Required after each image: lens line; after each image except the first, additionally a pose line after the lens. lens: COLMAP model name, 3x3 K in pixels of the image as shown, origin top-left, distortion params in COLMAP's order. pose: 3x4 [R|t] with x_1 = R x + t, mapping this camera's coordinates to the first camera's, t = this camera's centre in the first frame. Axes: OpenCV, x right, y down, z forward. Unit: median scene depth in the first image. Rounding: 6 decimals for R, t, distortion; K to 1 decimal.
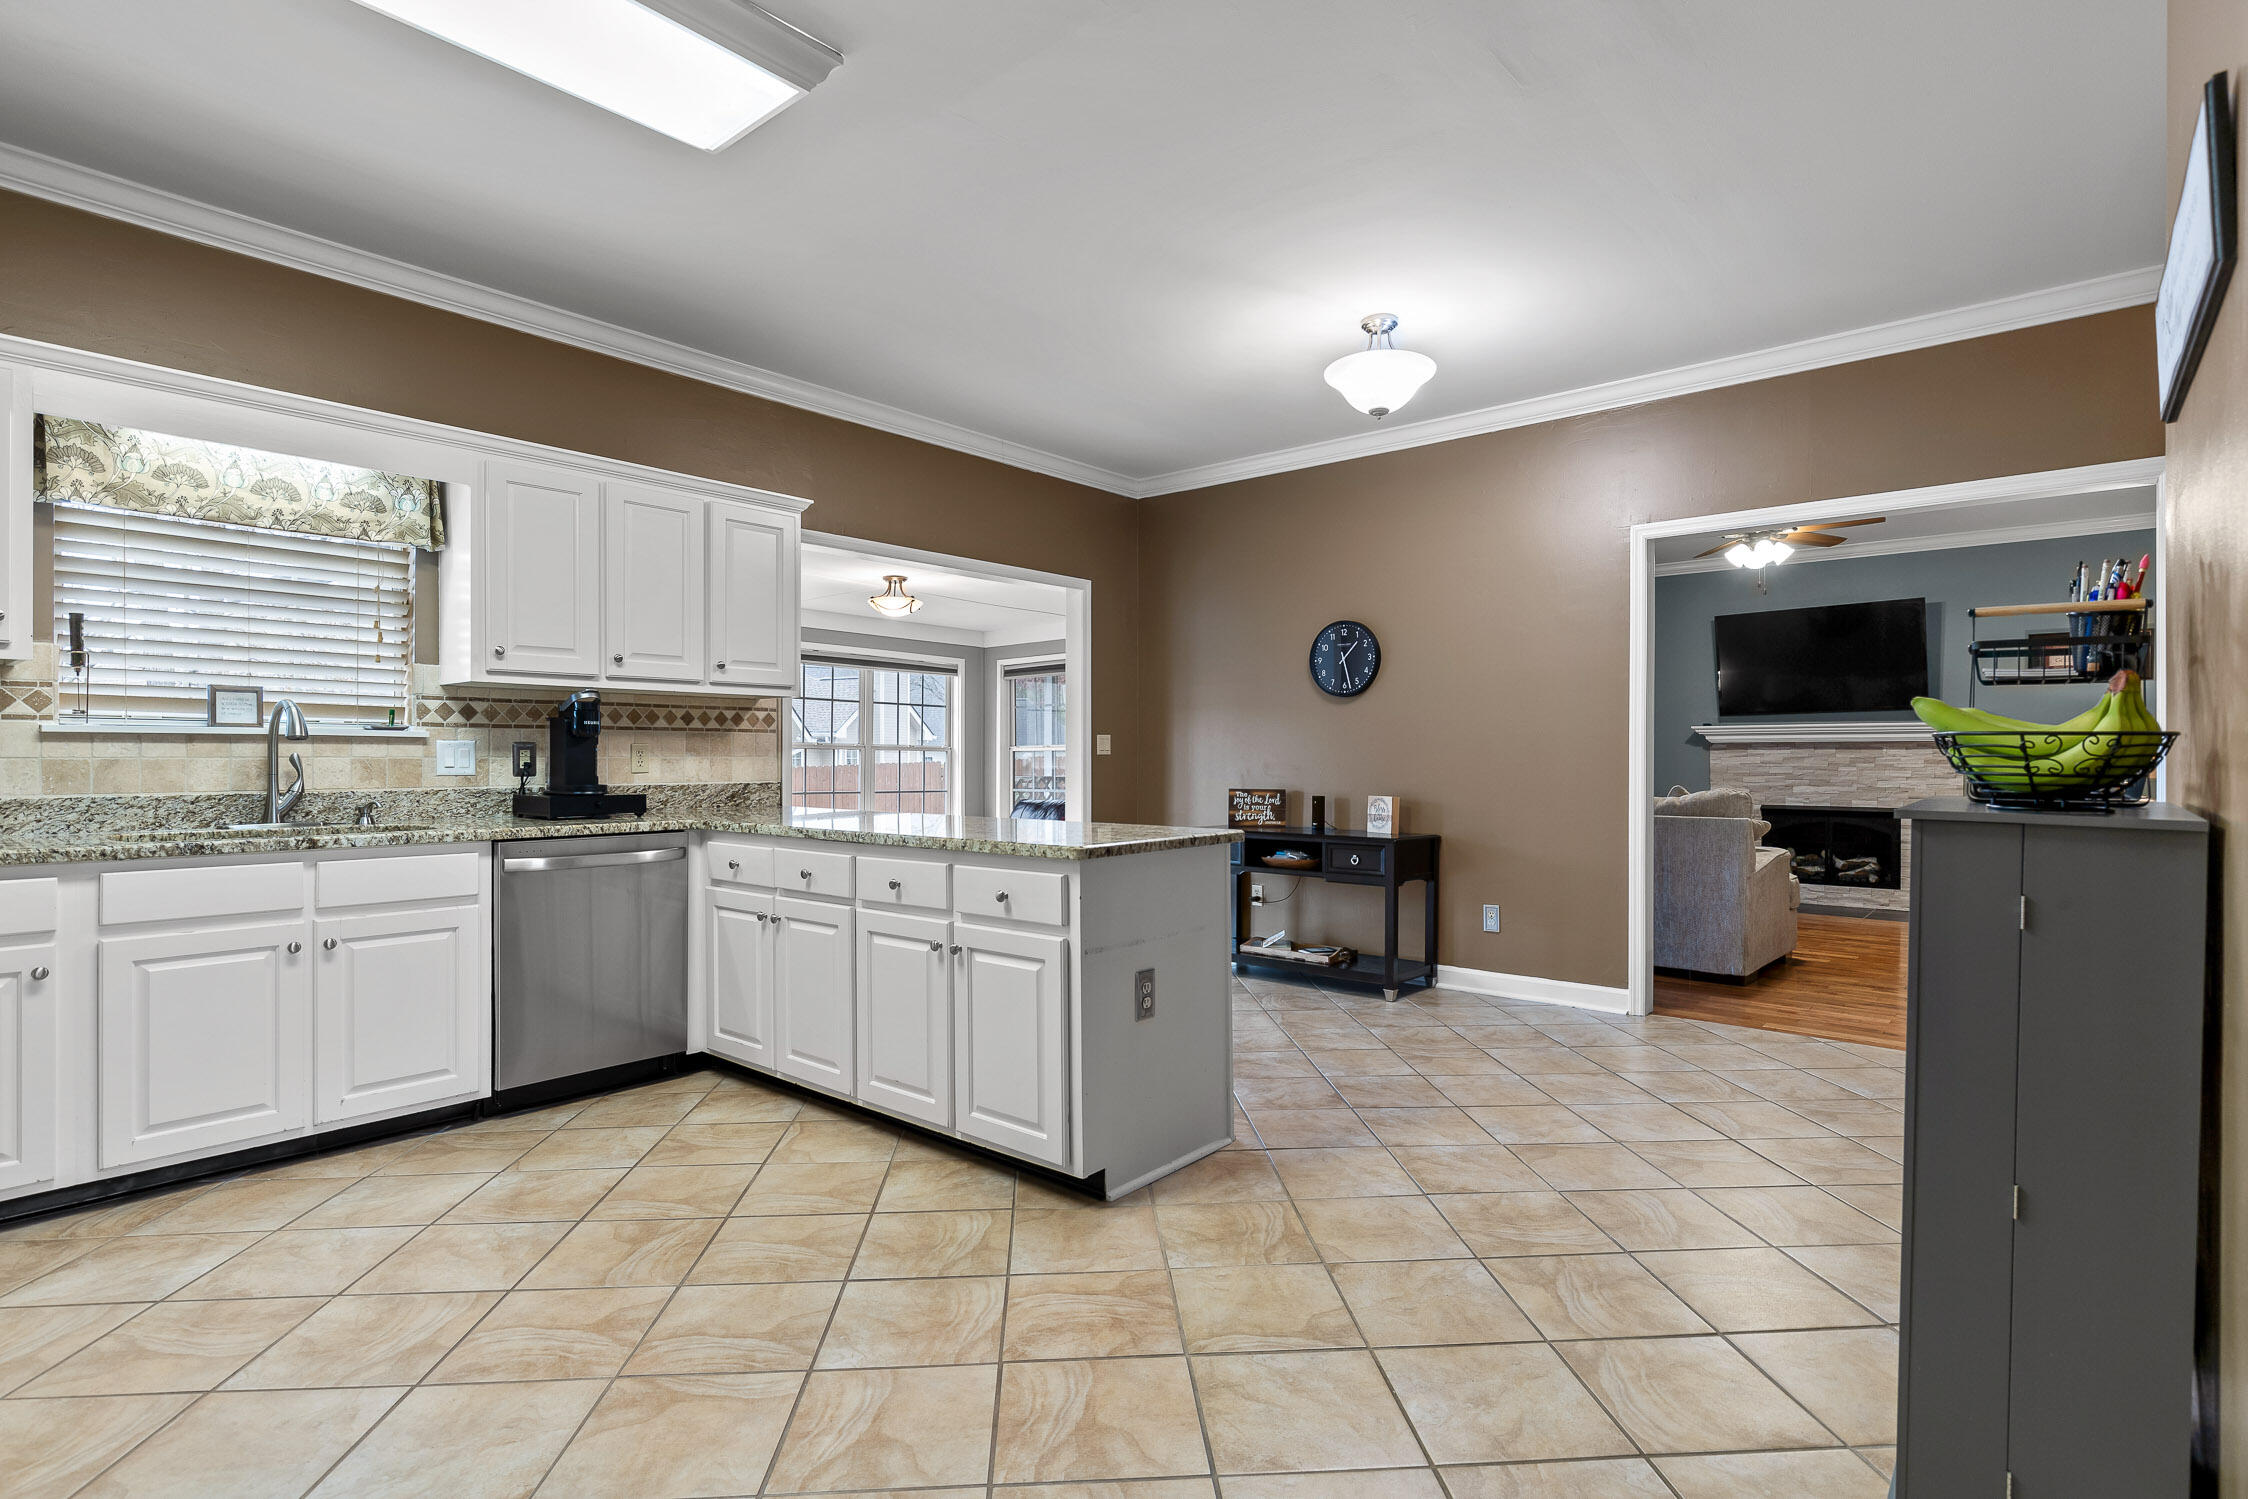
lens RADIAL K [[1109.5, 0, 1129.7], [0, 1109.5, 760.0], [0, 0, 1]] dist [-0.000420, -0.000297]
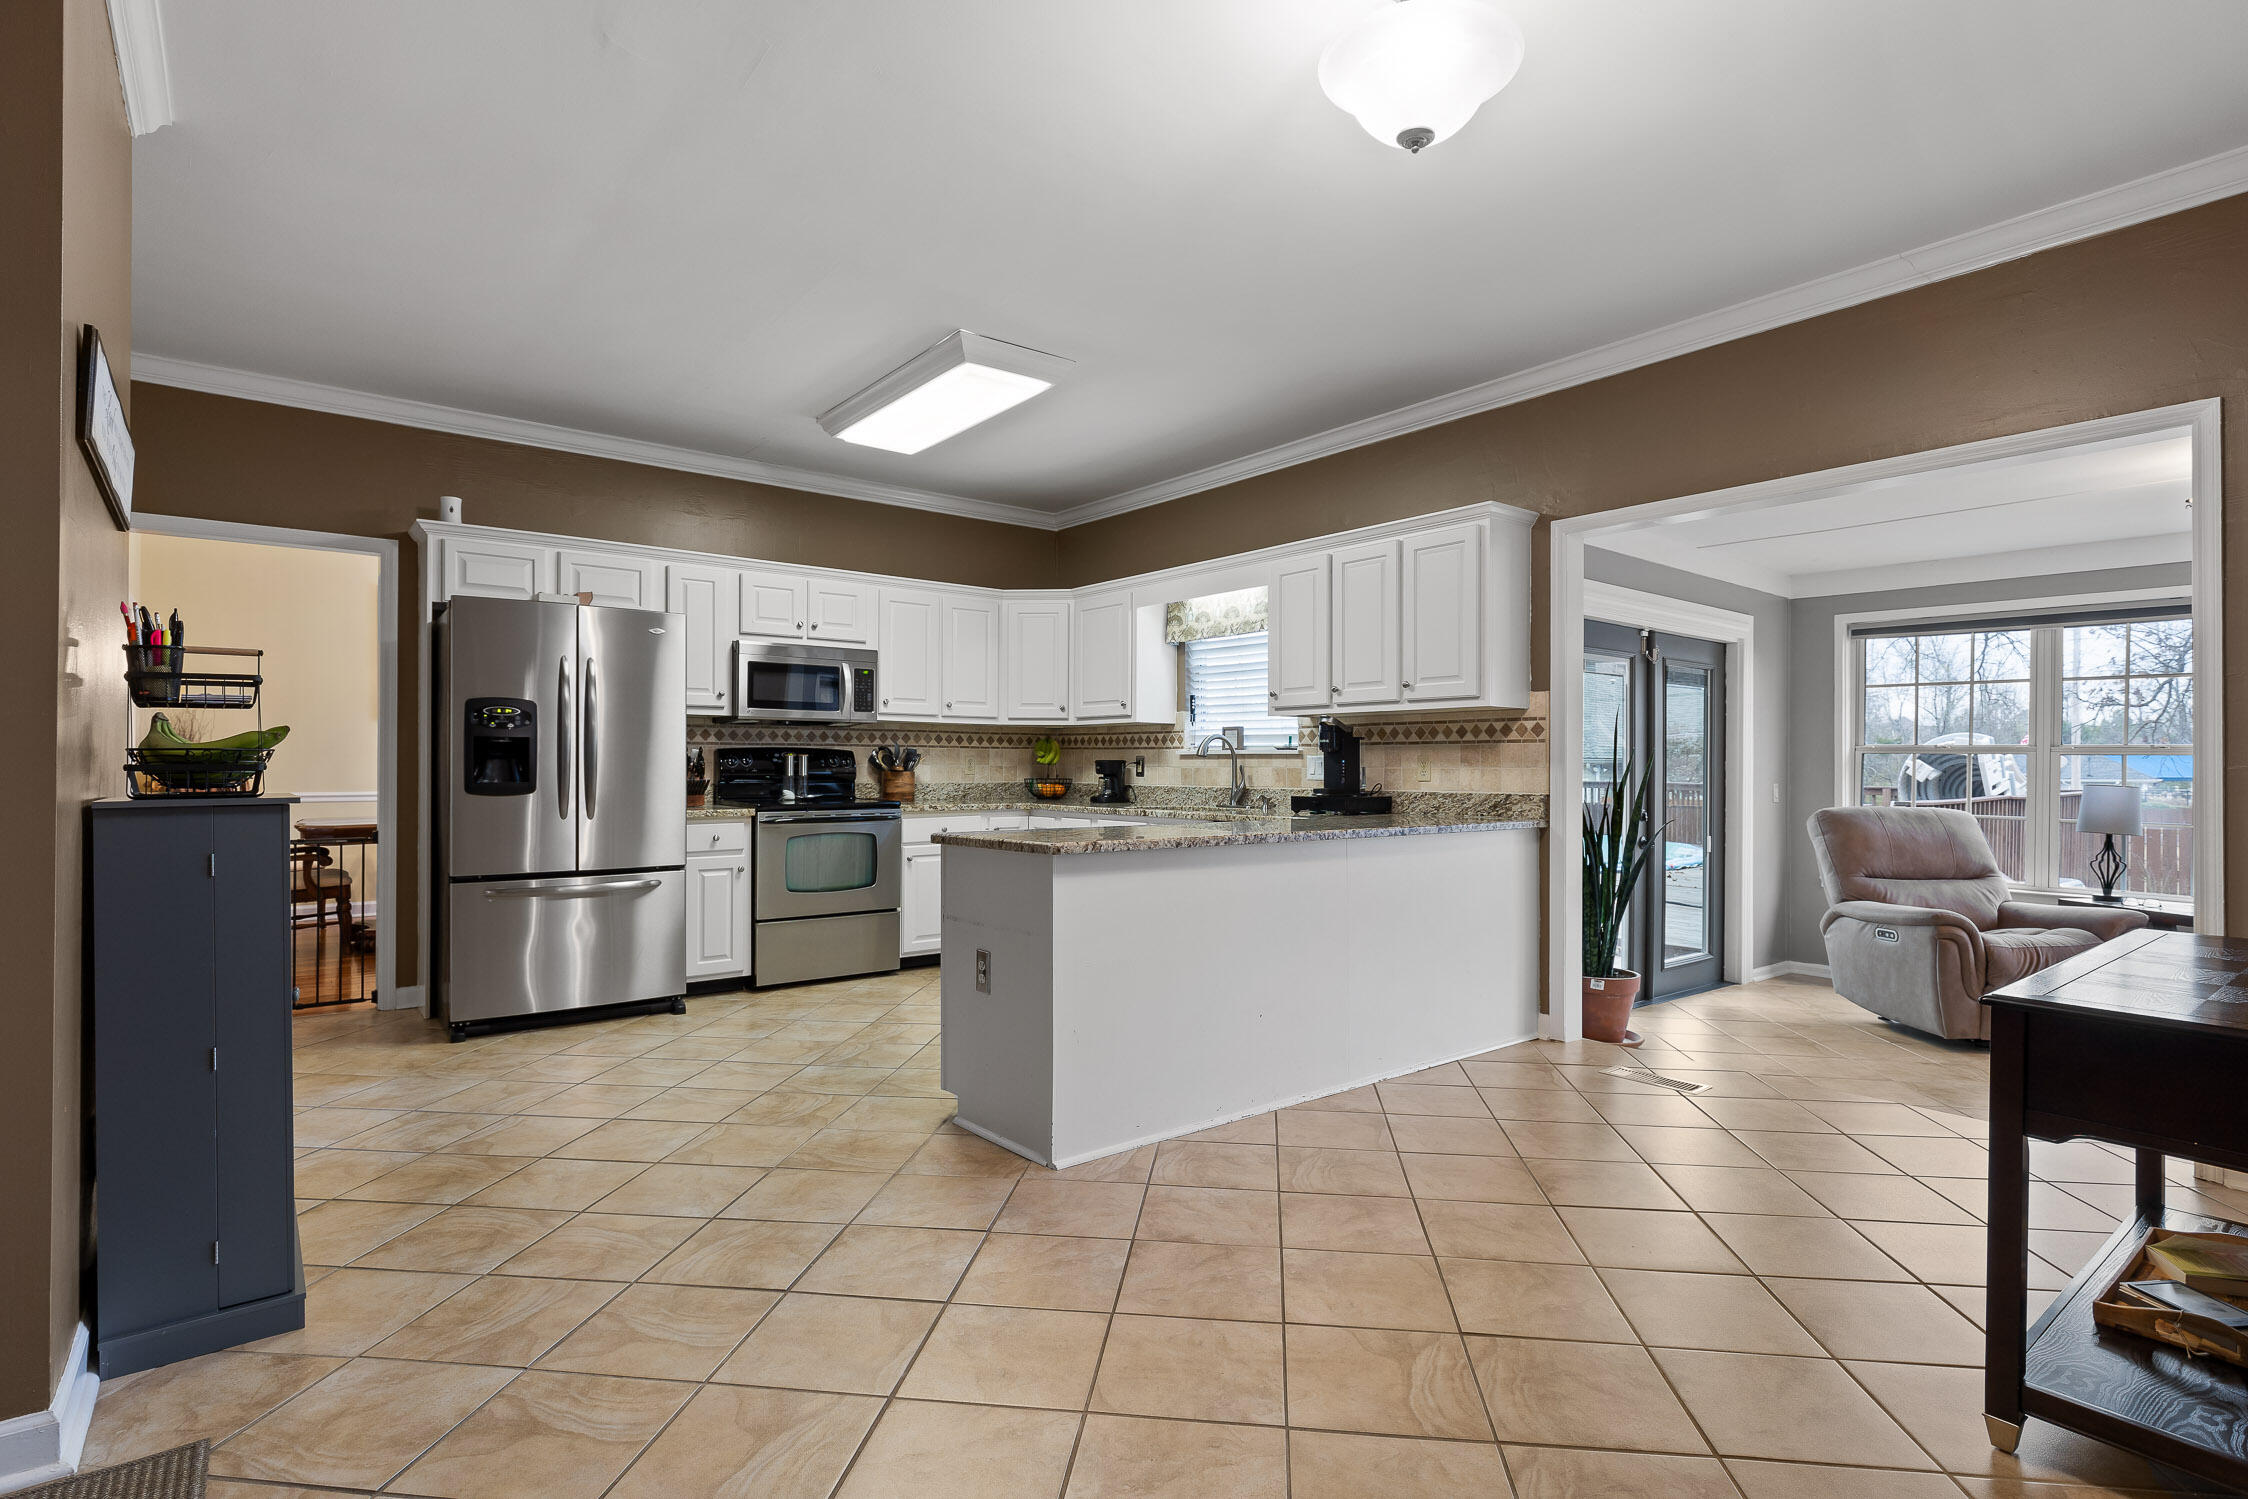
lens RADIAL K [[1109.5, 0, 1129.7], [0, 1109.5, 760.0], [0, 0, 1]] dist [-0.000420, -0.000297]
pose [[-0.194251, -0.007006, -0.980927, 0.837797], [-0.005801, 0.999965, -0.005993, -0.002041], [0.980935, 0.004526, -0.194284, 1.027813]]
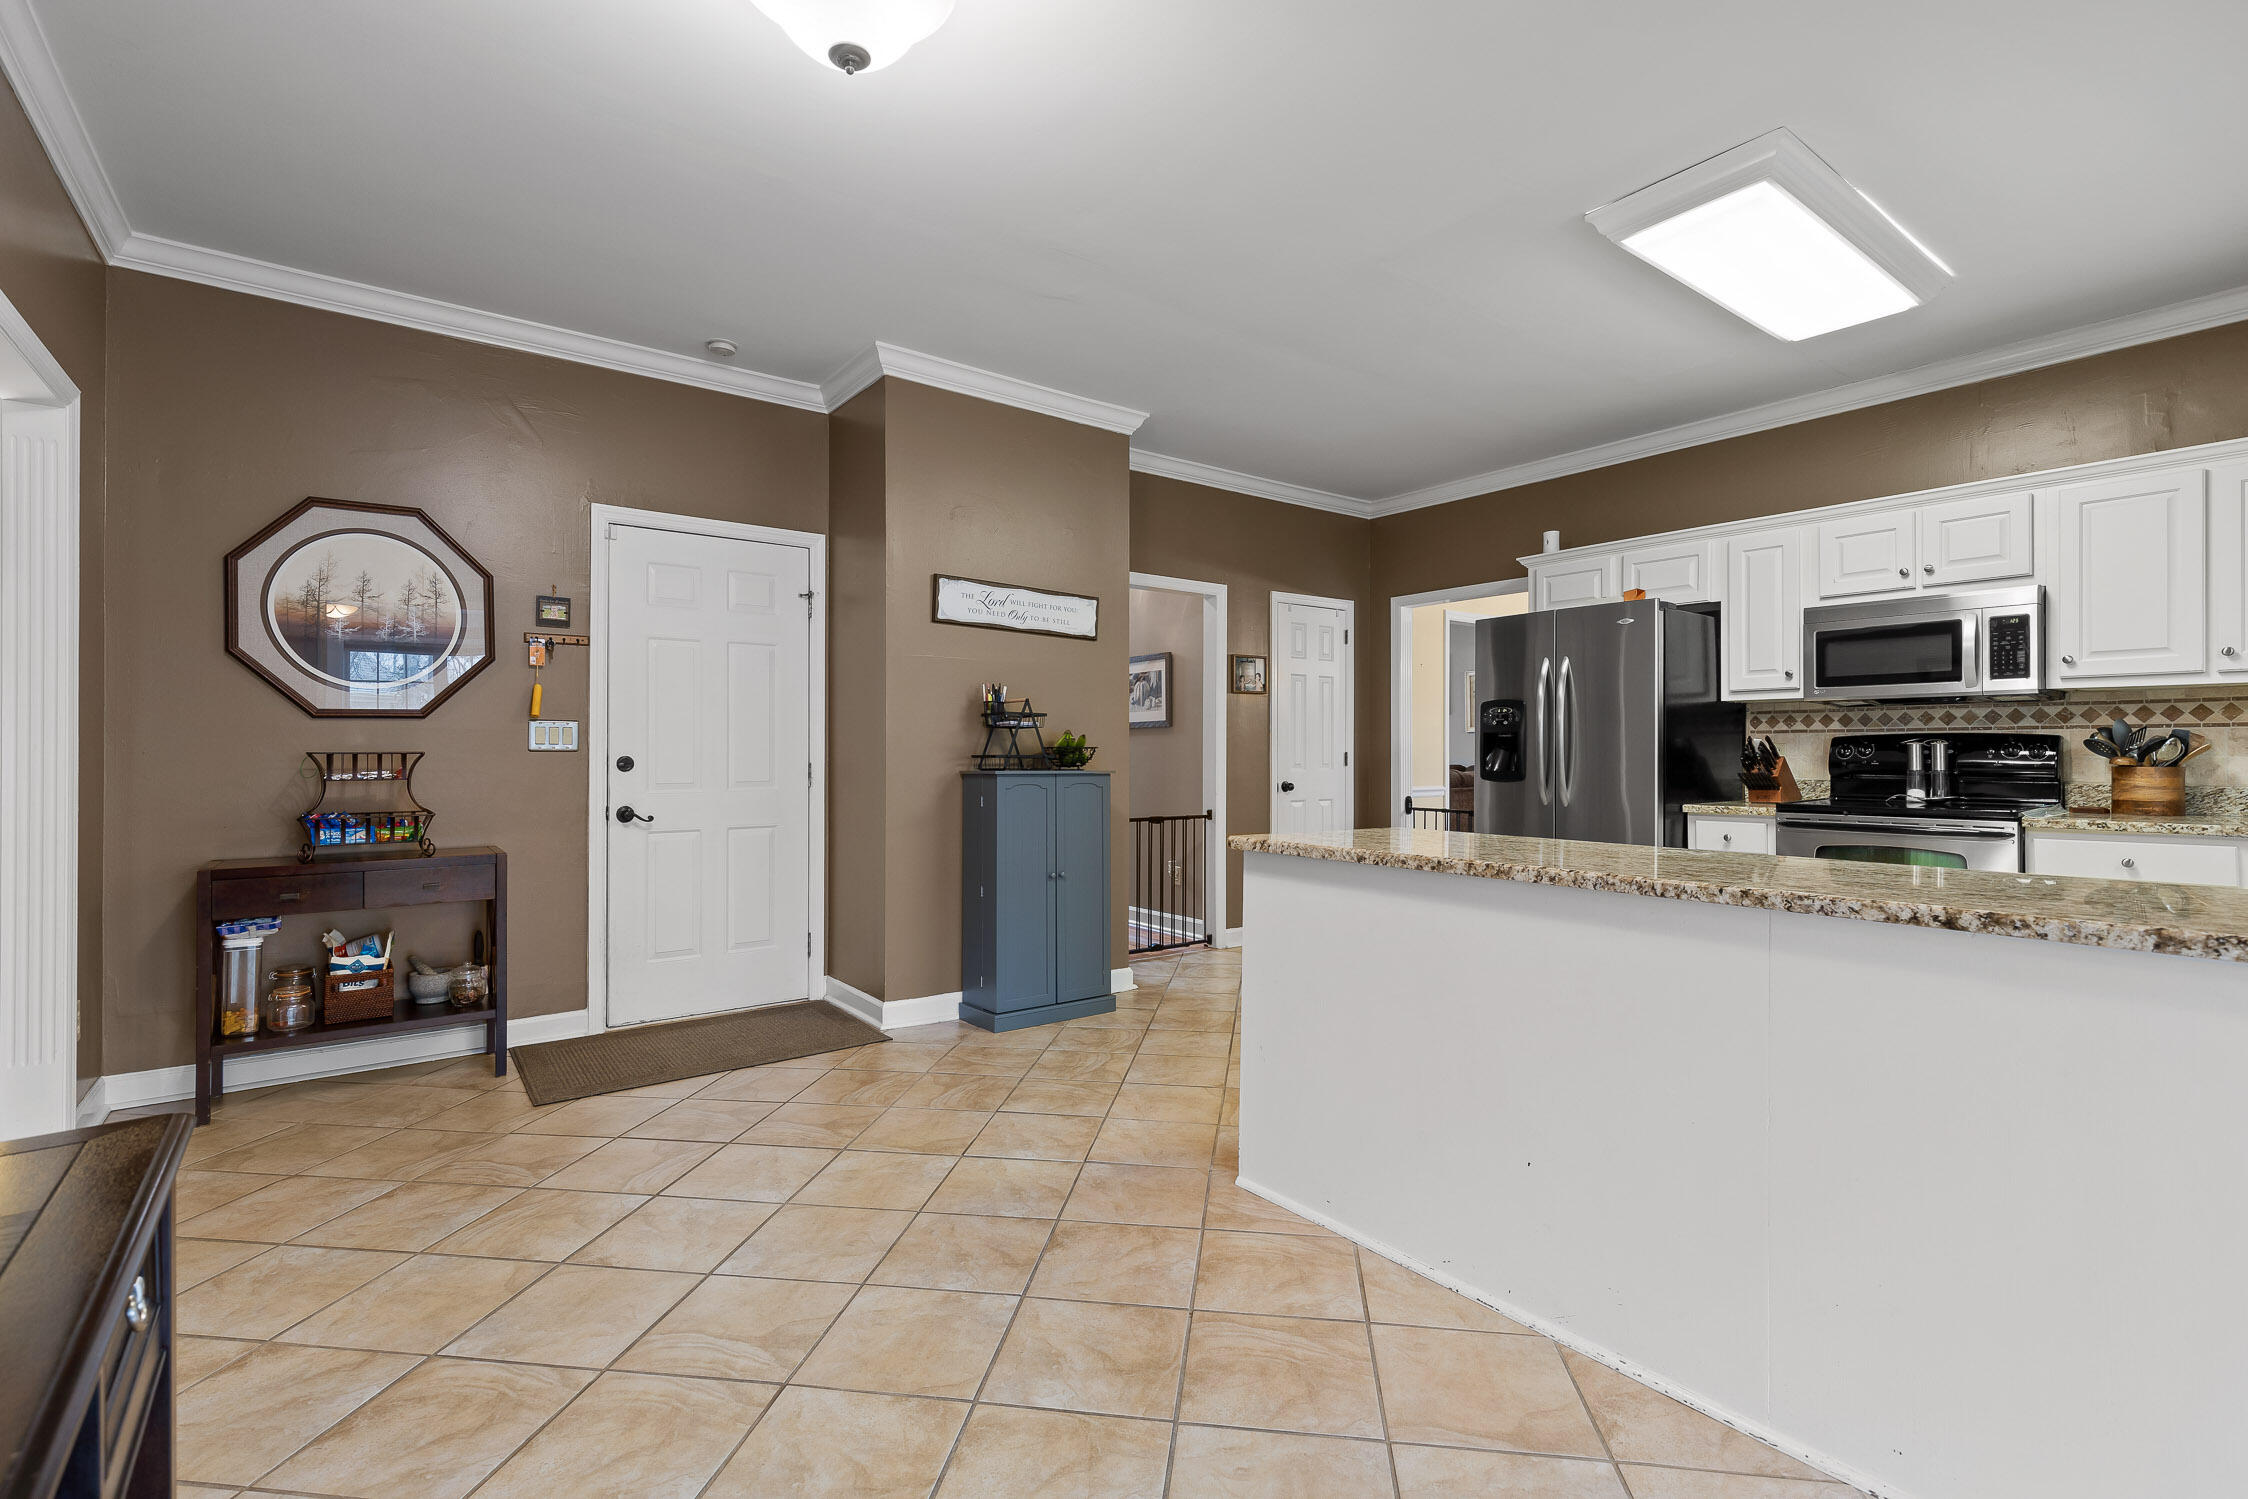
lens RADIAL K [[1020.6, 0, 1124.0], [0, 1020.6, 749.5], [0, 0, 1]] dist [0.016501, -0.001180]
pose [[-0.976544, -0.002268, 0.215305, 0.005661], [-0.002557, 0.999996, -0.001067, -0.005472], [-0.215301, -0.001592, -0.976546, 1.507242]]
